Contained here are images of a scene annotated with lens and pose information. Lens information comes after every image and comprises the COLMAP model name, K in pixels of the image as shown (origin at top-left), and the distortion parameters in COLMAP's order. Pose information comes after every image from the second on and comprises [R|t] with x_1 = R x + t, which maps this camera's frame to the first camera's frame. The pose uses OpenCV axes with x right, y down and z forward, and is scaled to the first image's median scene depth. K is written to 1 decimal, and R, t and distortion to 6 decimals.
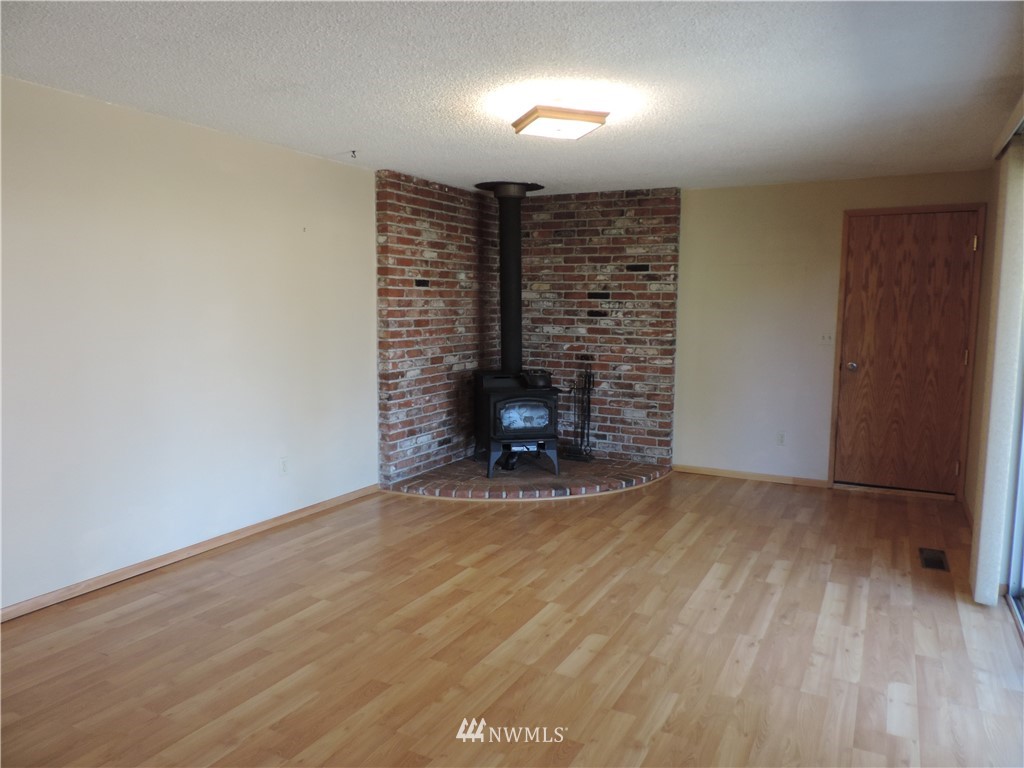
lens RADIAL K [[729.0, 0, 512.9], [0, 729.0, 380.4], [0, 0, 1]] dist [-0.013626, -0.001867]
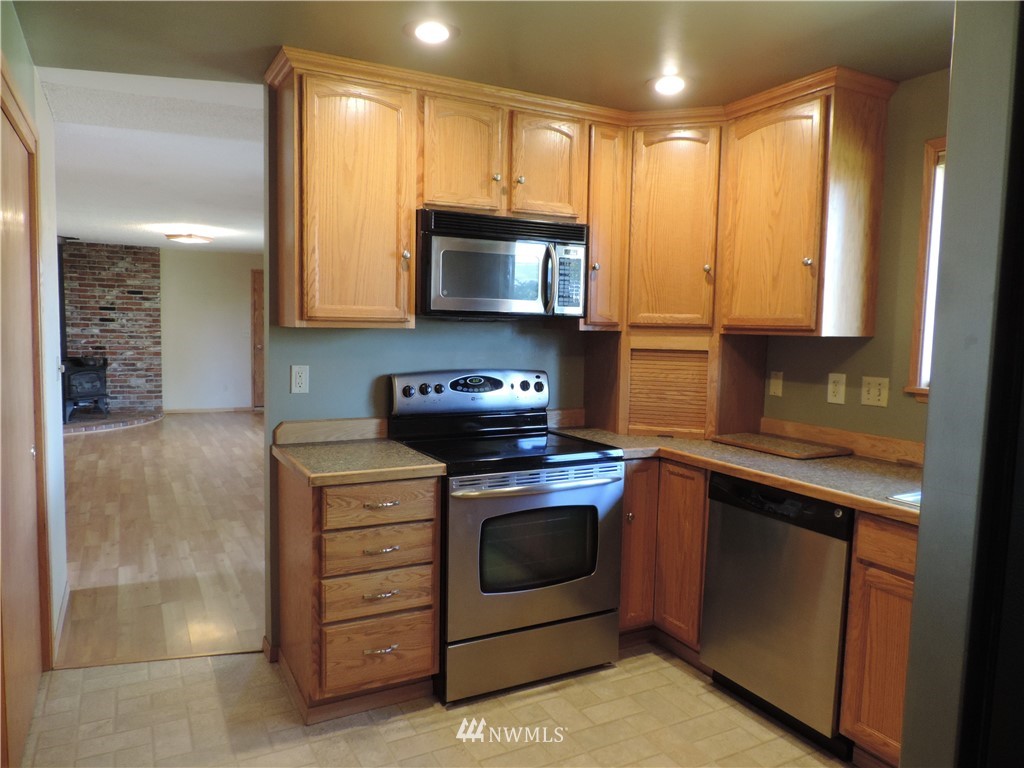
lens RADIAL K [[729.0, 0, 511.1], [0, 729.0, 383.9], [0, 0, 1]] dist [-0.013626, -0.001867]
pose [[0.546886, -0.061610, 0.834937, -0.741067], [0.072362, 0.997035, 0.026174, 0.070149], [-0.834074, 0.046104, 0.549723, -0.601485]]
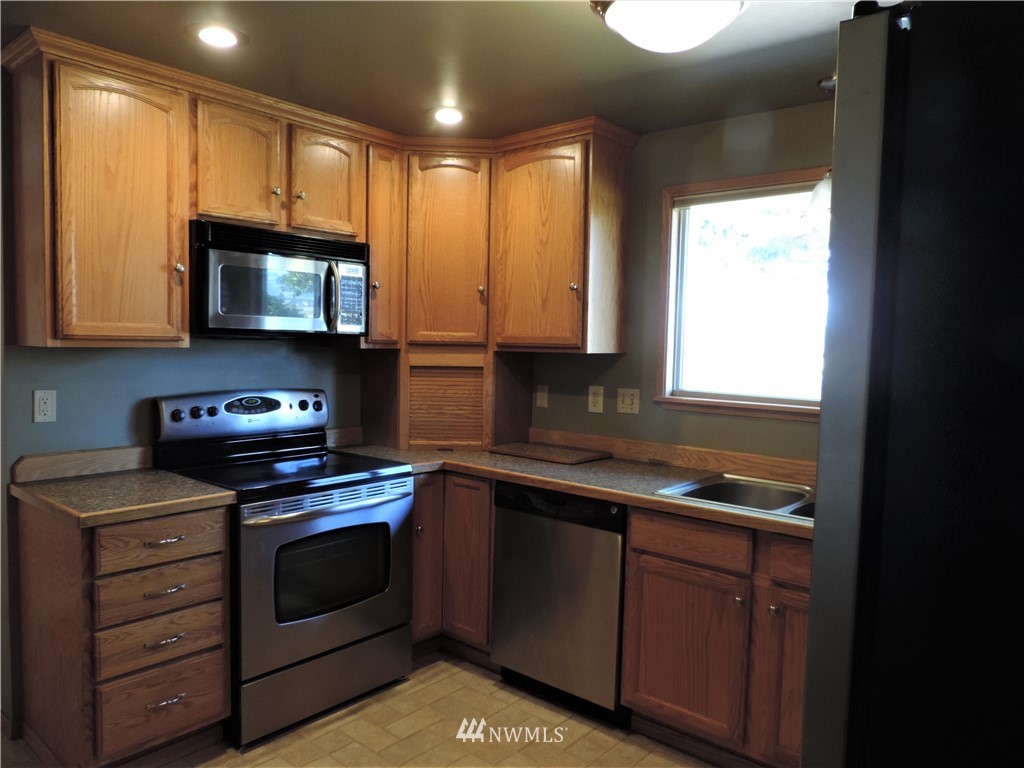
lens RADIAL K [[729.0, 0, 509.8], [0, 729.0, 384.4], [0, 0, 1]] dist [-0.013626, -0.001867]
pose [[0.212200, -0.054250, 0.975719, -0.836695], [0.085946, 0.995625, 0.036665, 0.048449], [-0.973440, 0.076079, 0.215934, -0.480979]]
